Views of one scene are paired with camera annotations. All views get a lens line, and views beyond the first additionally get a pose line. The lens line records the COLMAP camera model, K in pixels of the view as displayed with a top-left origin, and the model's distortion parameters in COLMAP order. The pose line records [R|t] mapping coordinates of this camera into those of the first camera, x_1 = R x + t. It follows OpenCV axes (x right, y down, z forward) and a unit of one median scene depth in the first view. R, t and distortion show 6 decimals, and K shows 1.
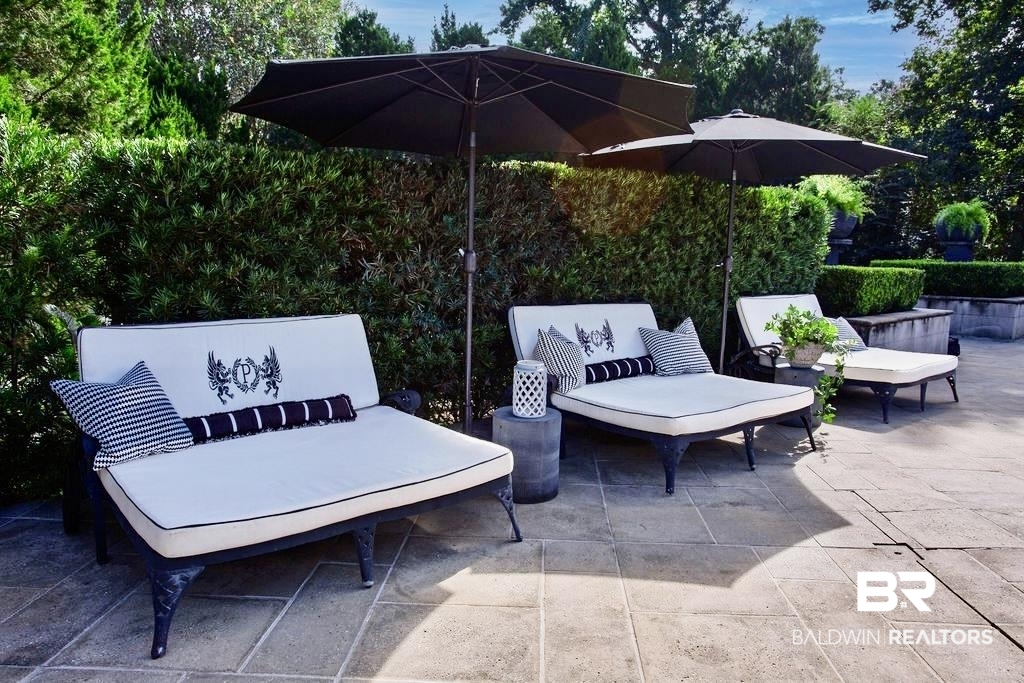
lens RADIAL K [[768.6, 0, 512.0], [0, 768.6, 341.5], [0, 0, 1]] dist [-0.004963, -0.000976]
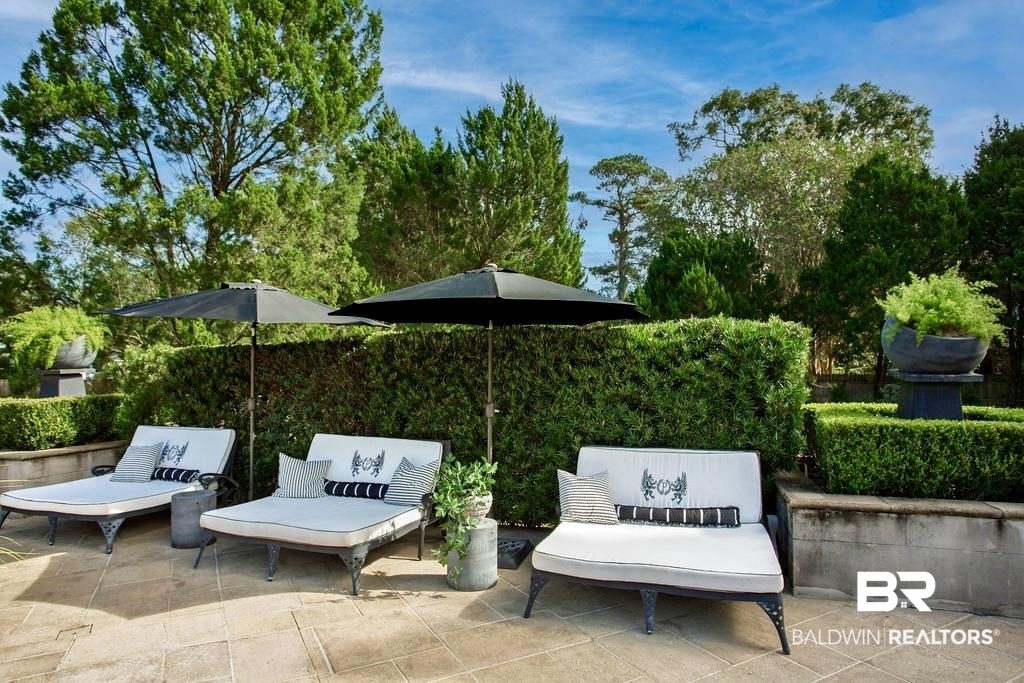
lens RADIAL K [[616.8, 0, 512.0], [0, 616.8, 341.5], [0, 0, 1]] dist [-0.064681, 0.049379]
pose [[0.468551, -0.049476, -0.882050, 1.159304], [-0.092027, 0.990265, -0.104431, -0.124272], [0.878630, 0.130104, 0.459436, 0.713510]]
